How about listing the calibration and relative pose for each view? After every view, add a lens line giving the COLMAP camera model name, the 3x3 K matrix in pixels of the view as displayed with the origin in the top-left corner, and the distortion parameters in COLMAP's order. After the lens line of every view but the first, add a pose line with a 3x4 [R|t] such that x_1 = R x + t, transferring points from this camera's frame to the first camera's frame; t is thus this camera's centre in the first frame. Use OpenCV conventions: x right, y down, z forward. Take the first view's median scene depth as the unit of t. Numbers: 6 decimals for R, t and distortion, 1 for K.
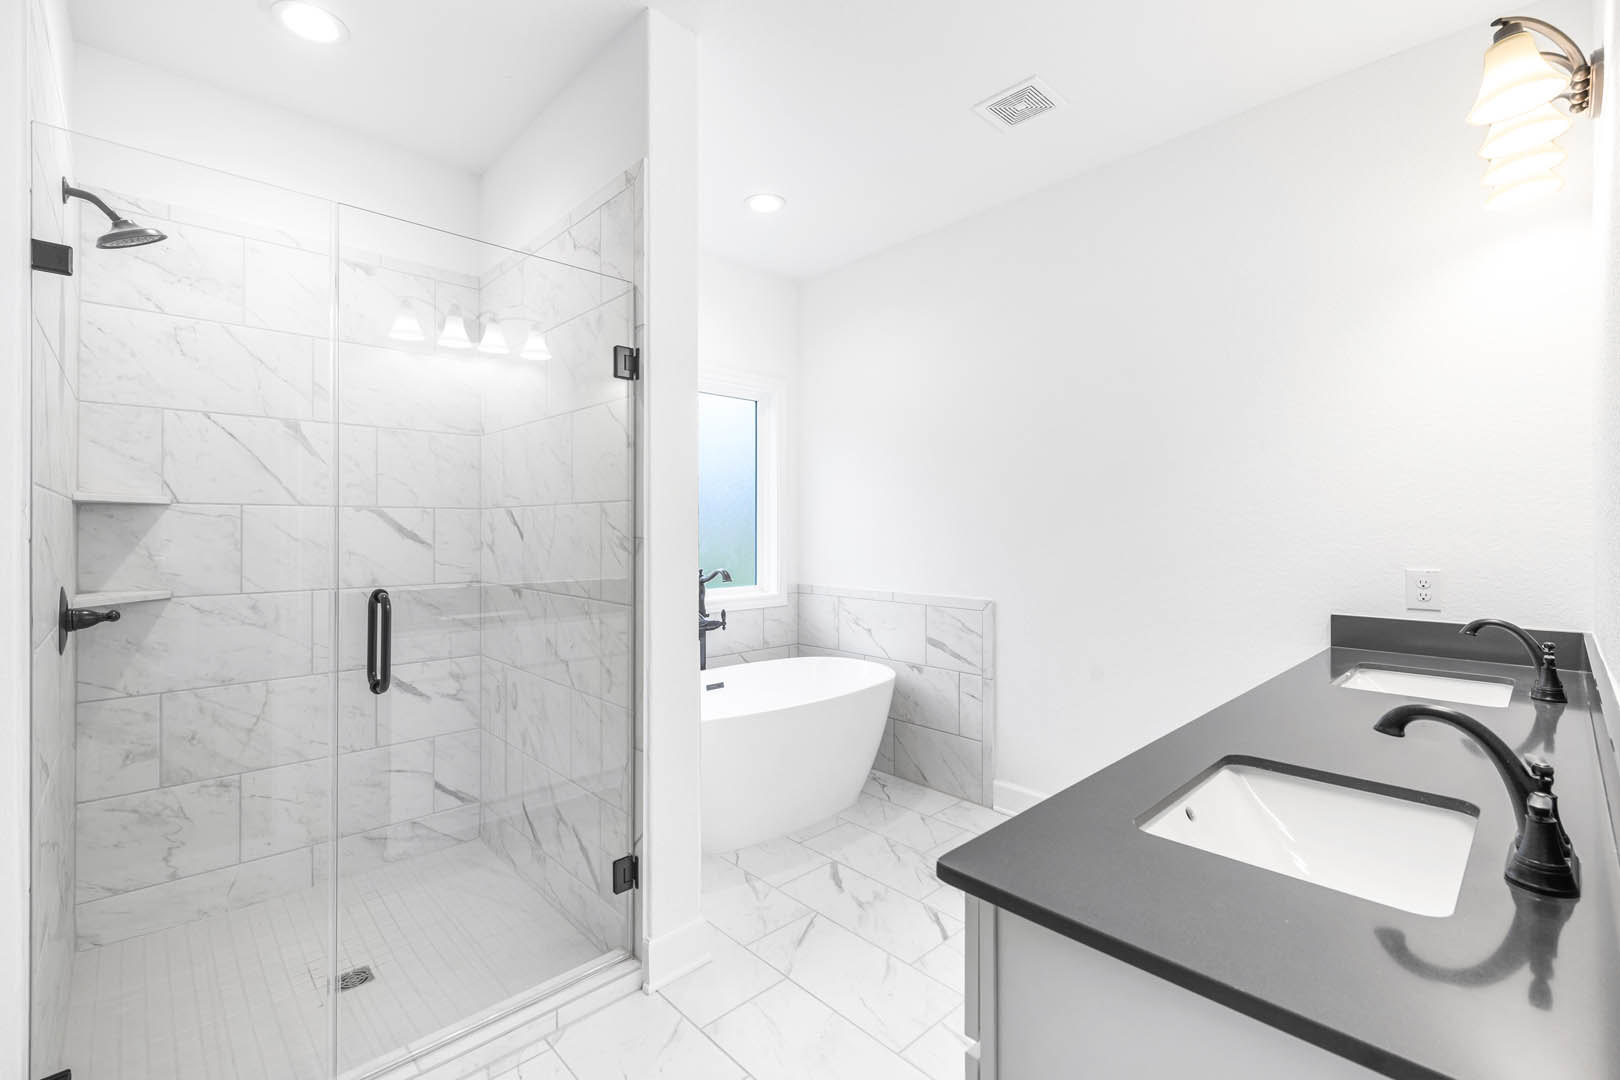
lens RADIAL K [[703.2, 0, 804.5], [0, 703.2, 529.8], [0, 0, 1]] dist [0.003439, 0.000280]
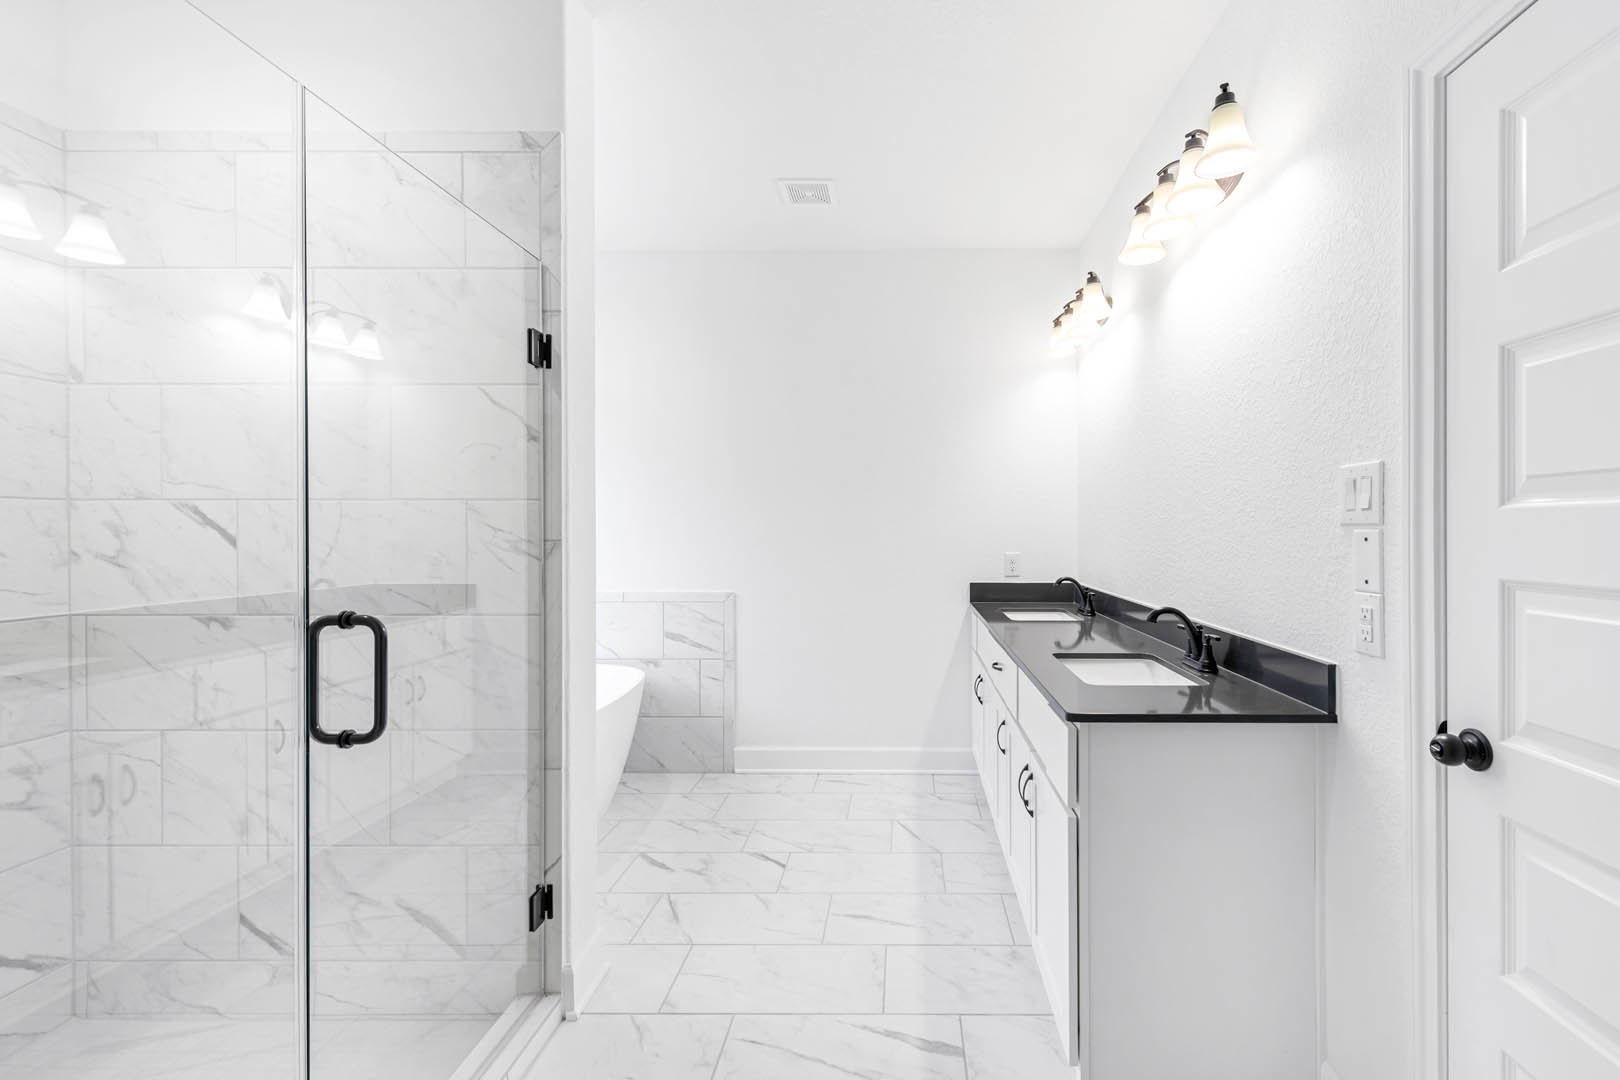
lens RADIAL K [[770.2, 0, 813.0], [0, 770.2, 536.0], [0, 0, 1]] dist [0.000998, 0.000343]
pose [[0.682823, -0.007022, 0.730550, -0.562072], [0.001960, 0.999968, 0.007780, -0.001033], [-0.730581, -0.003880, 0.682815, 0.043924]]
